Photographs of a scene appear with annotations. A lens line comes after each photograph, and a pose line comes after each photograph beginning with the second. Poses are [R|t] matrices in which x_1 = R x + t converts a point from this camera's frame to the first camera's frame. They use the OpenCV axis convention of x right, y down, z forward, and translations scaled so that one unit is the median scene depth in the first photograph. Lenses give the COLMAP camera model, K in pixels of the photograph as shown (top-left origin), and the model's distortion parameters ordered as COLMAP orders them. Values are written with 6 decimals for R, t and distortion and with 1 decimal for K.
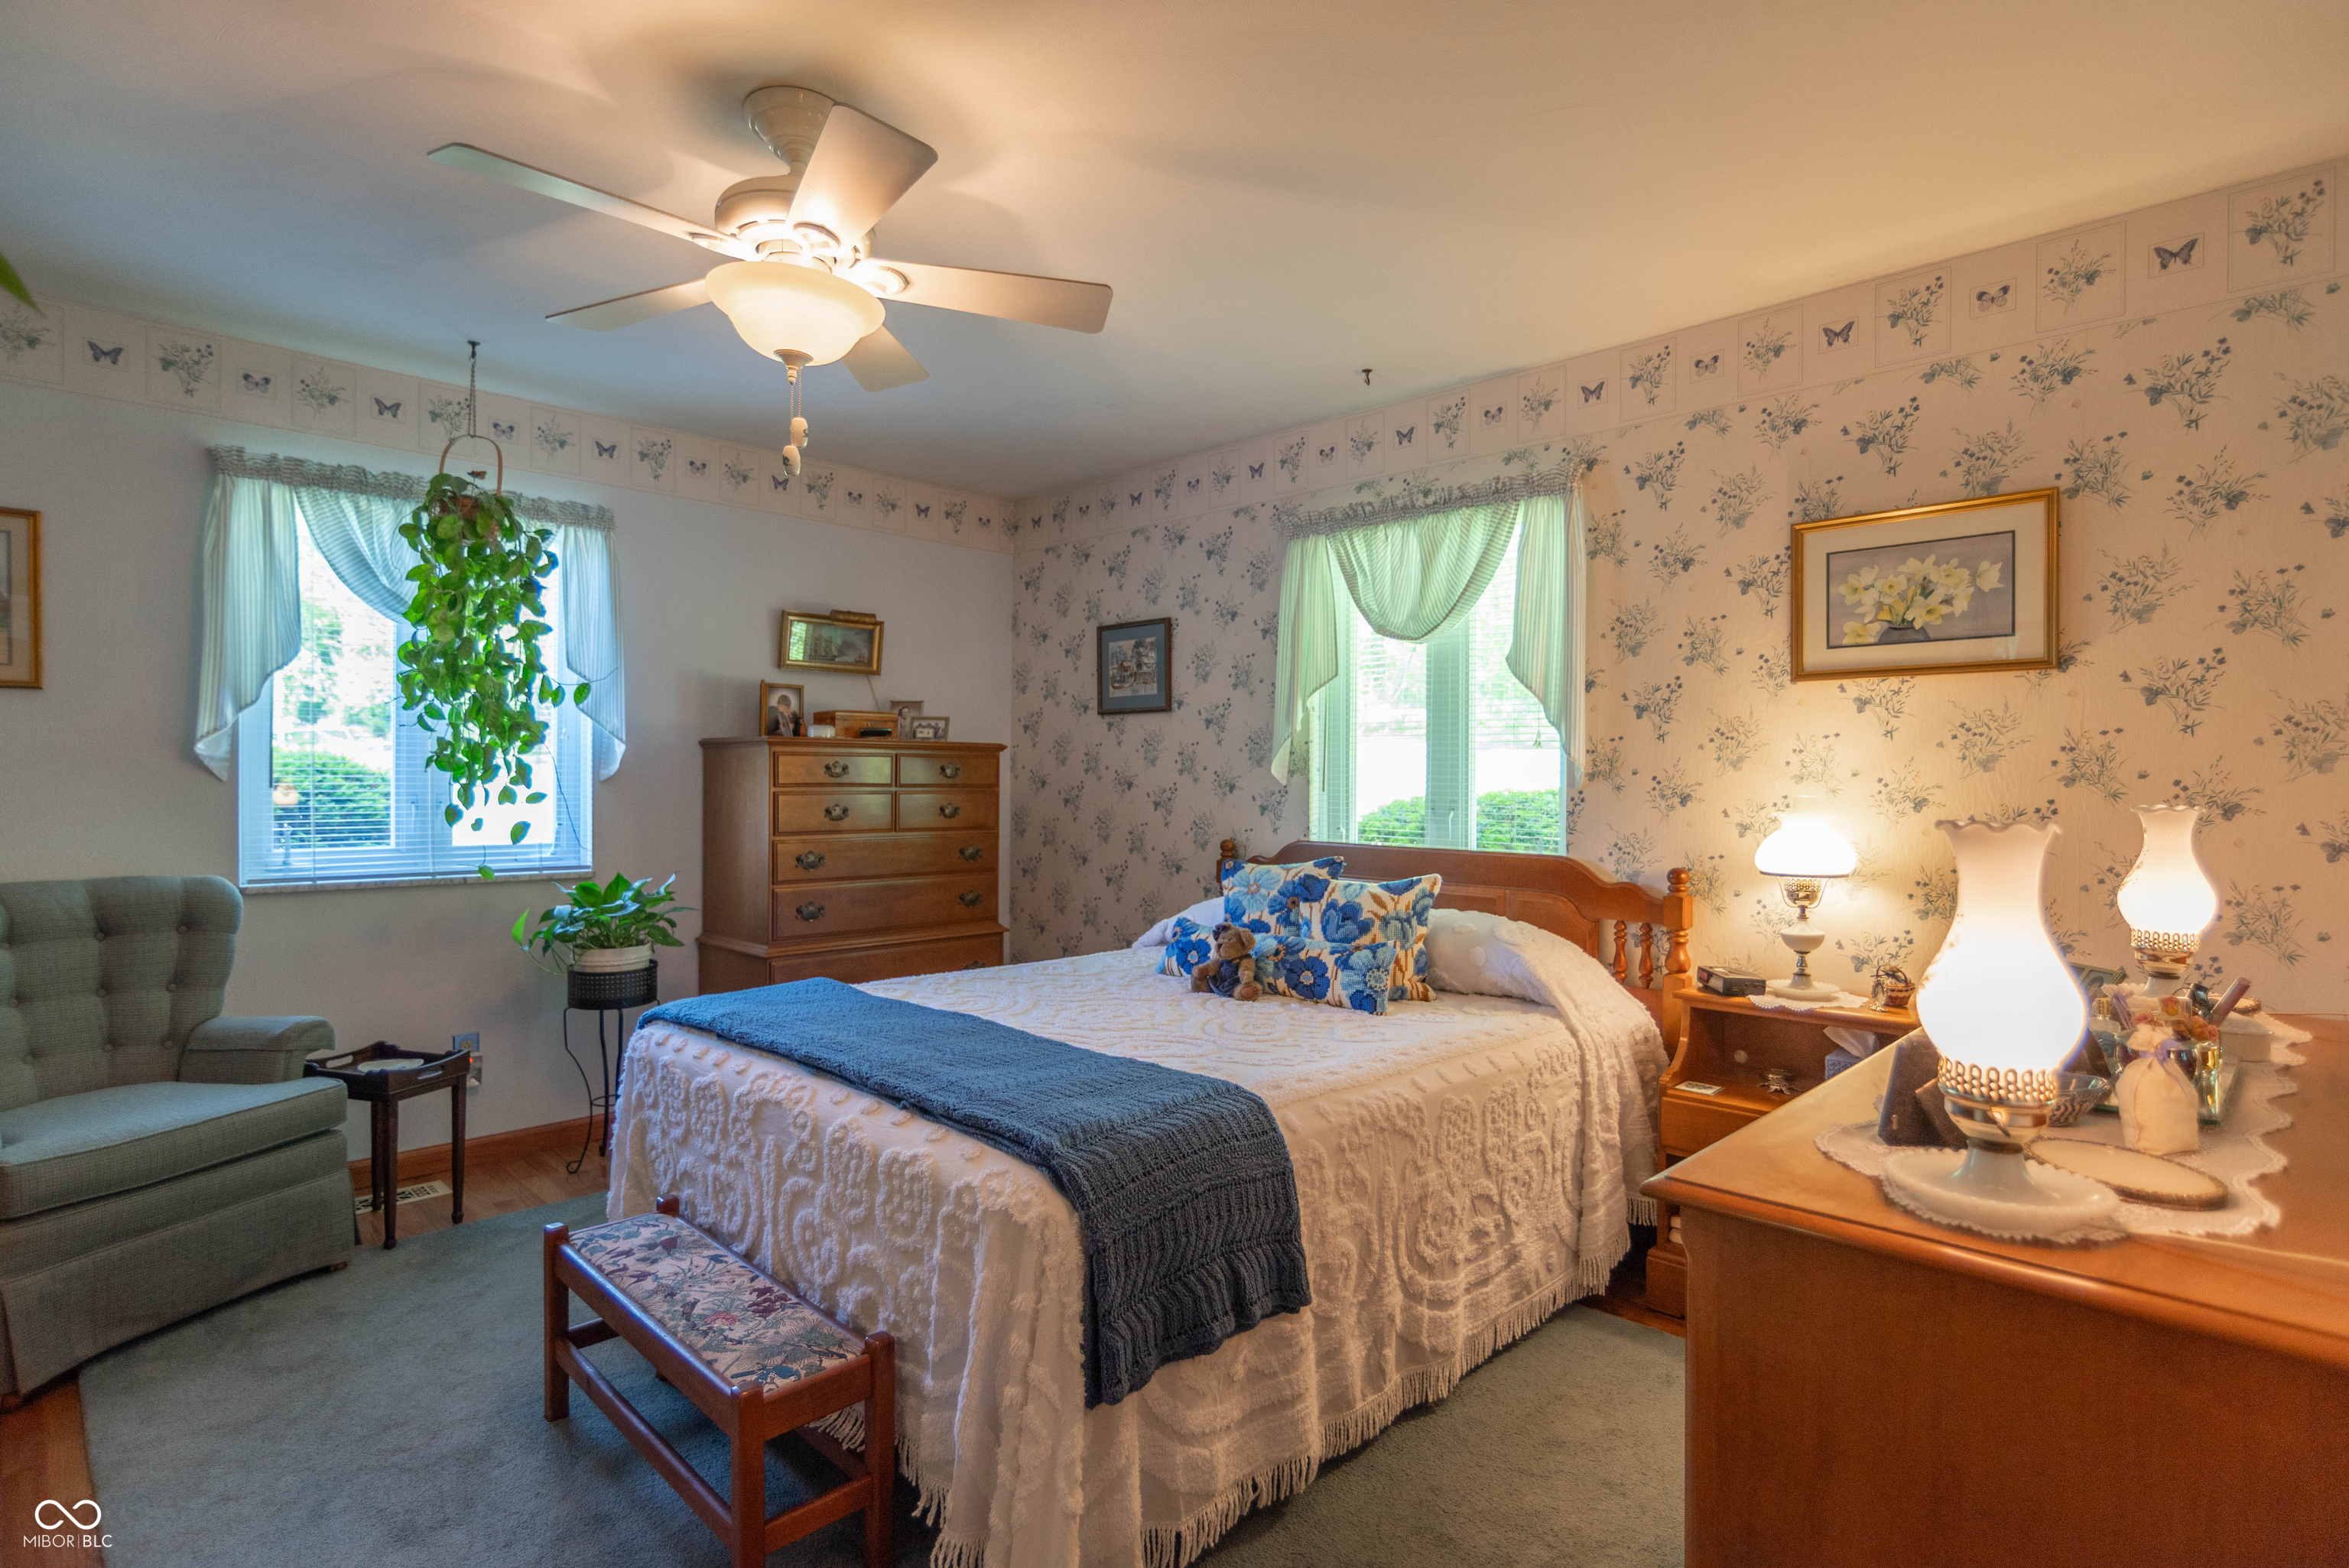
lens RADIAL K [[1193.2, 0, 1174.5], [0, 1193.2, 783.2], [0, 0, 1]] dist [-0.019807, 0.010199]
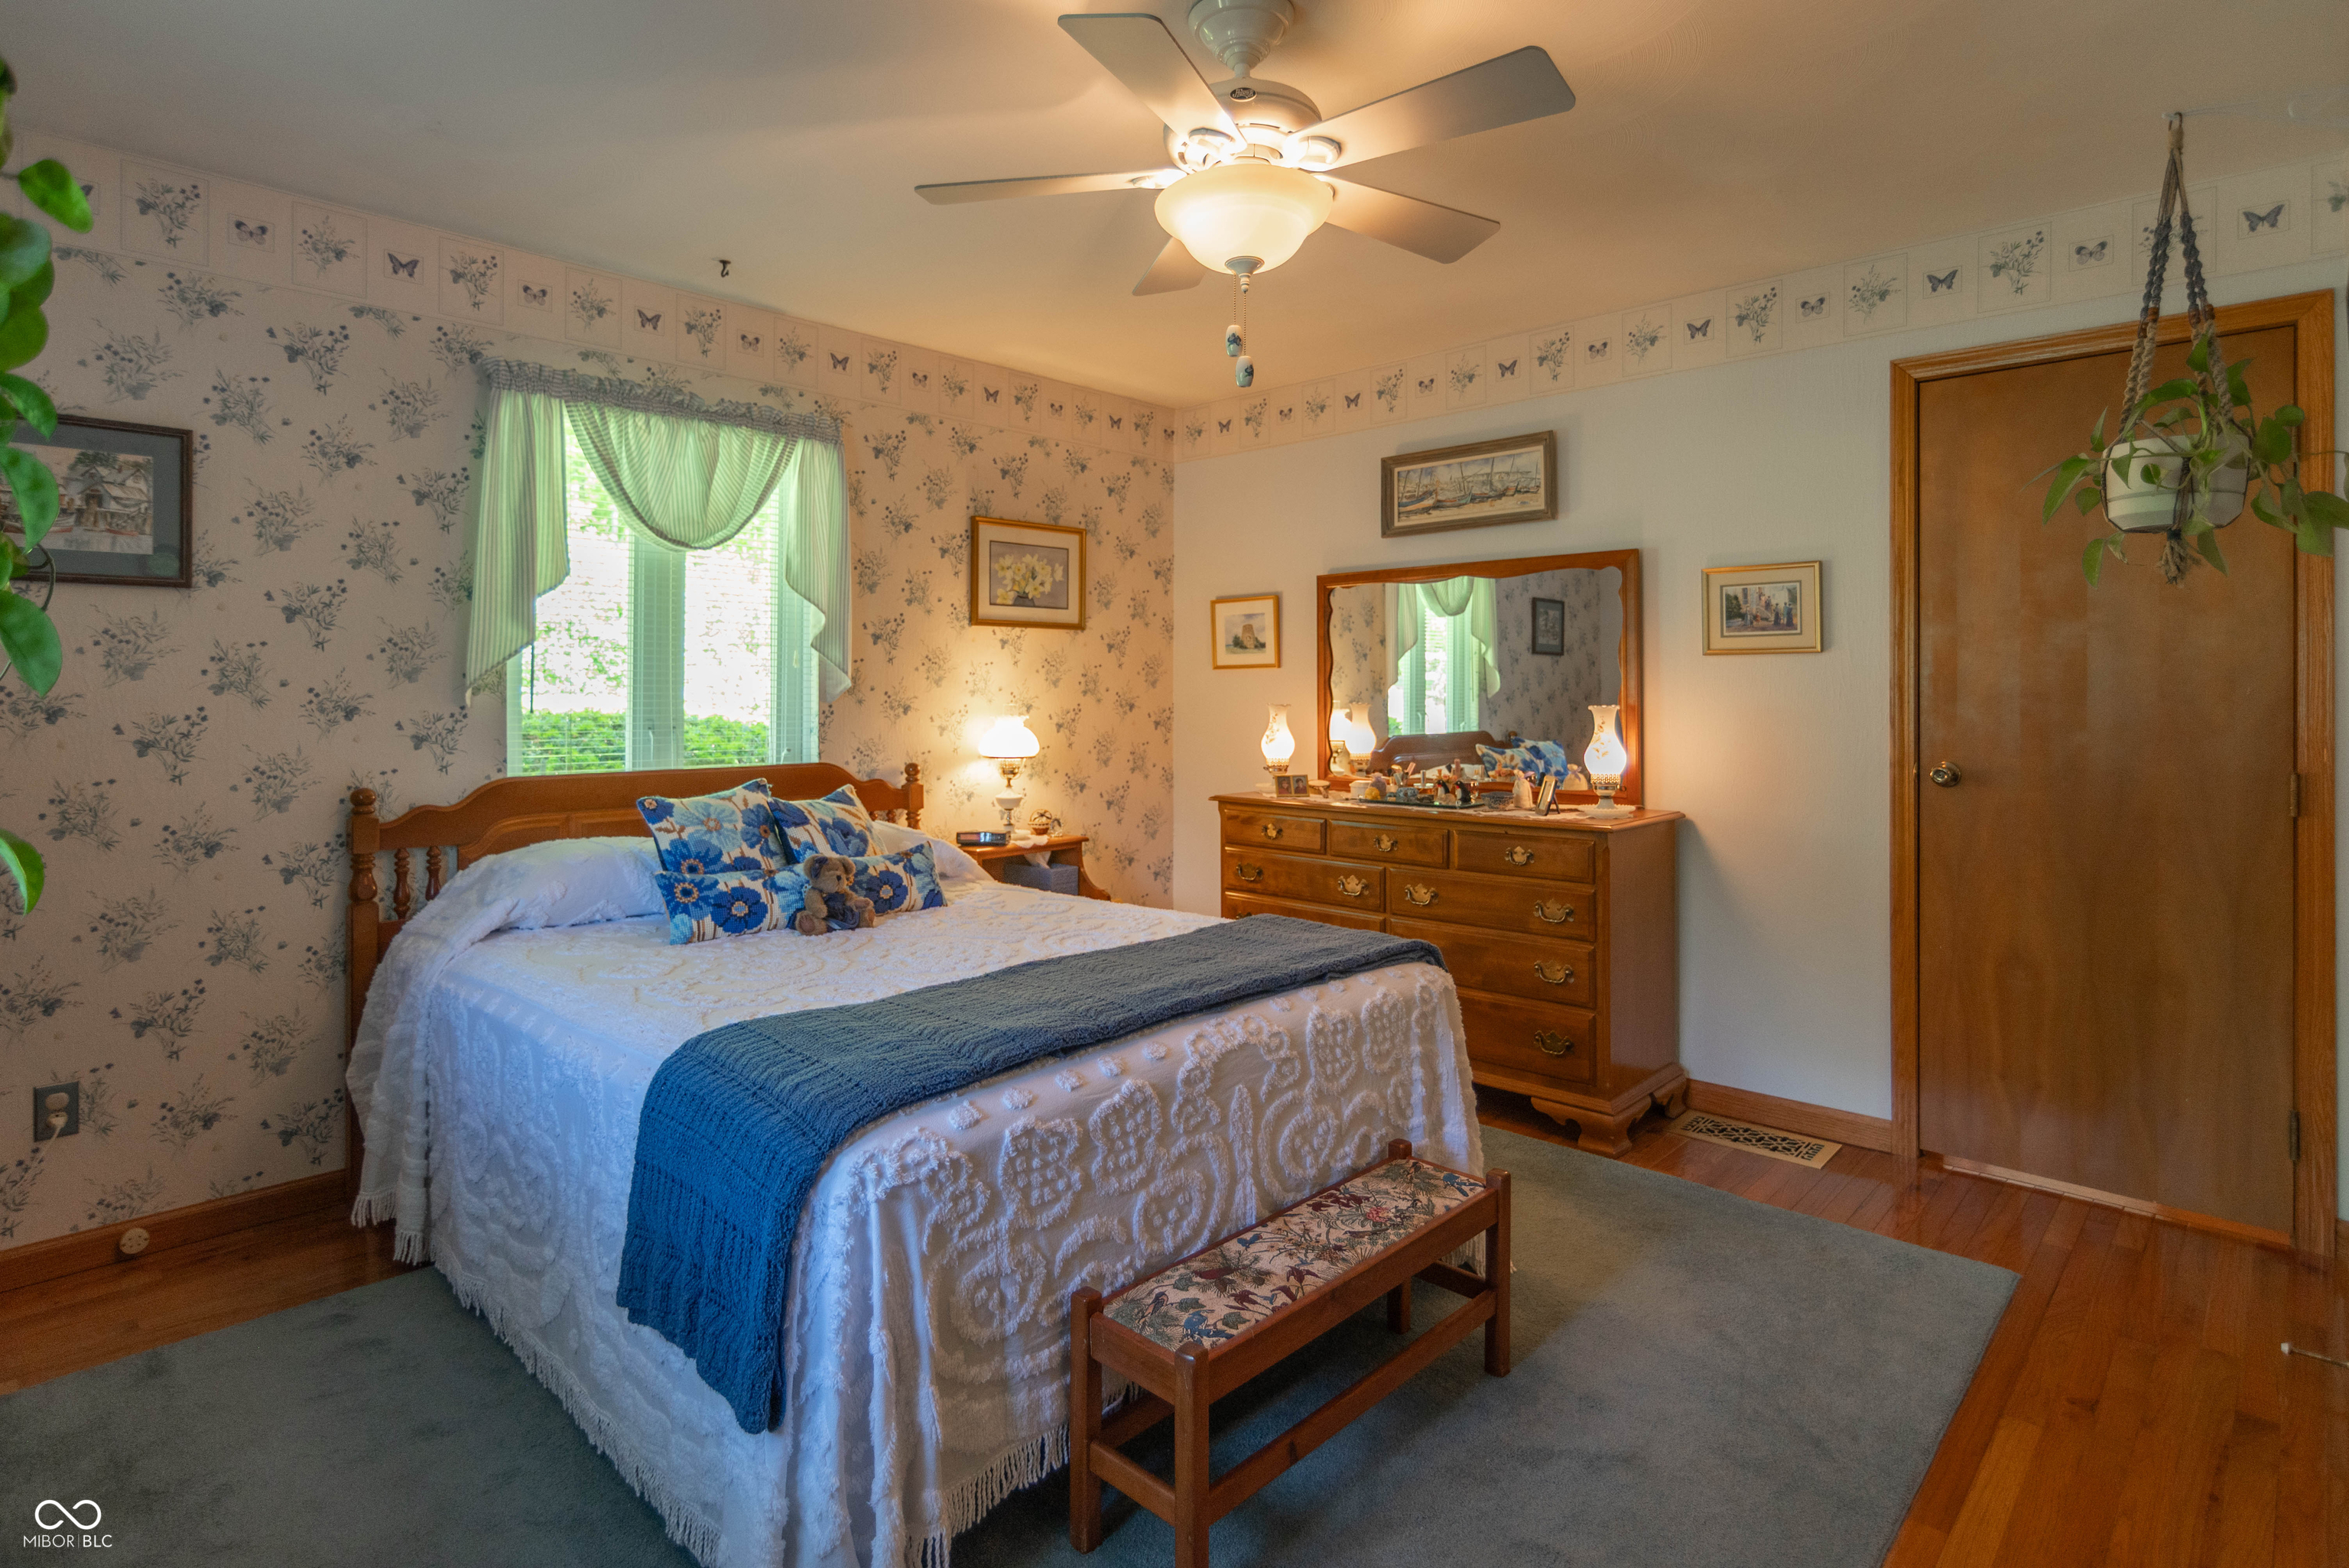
lens RADIAL K [[1193.2, 0, 1206.2], [0, 1193.2, 687.4], [0, 0, 1]] dist [-0.019807, 0.010199]
pose [[-0.042210, -0.003703, 0.999102, -0.927432], [0.005831, 0.999975, 0.003952, -0.014381], [-0.999092, 0.005993, -0.042187, 0.775448]]
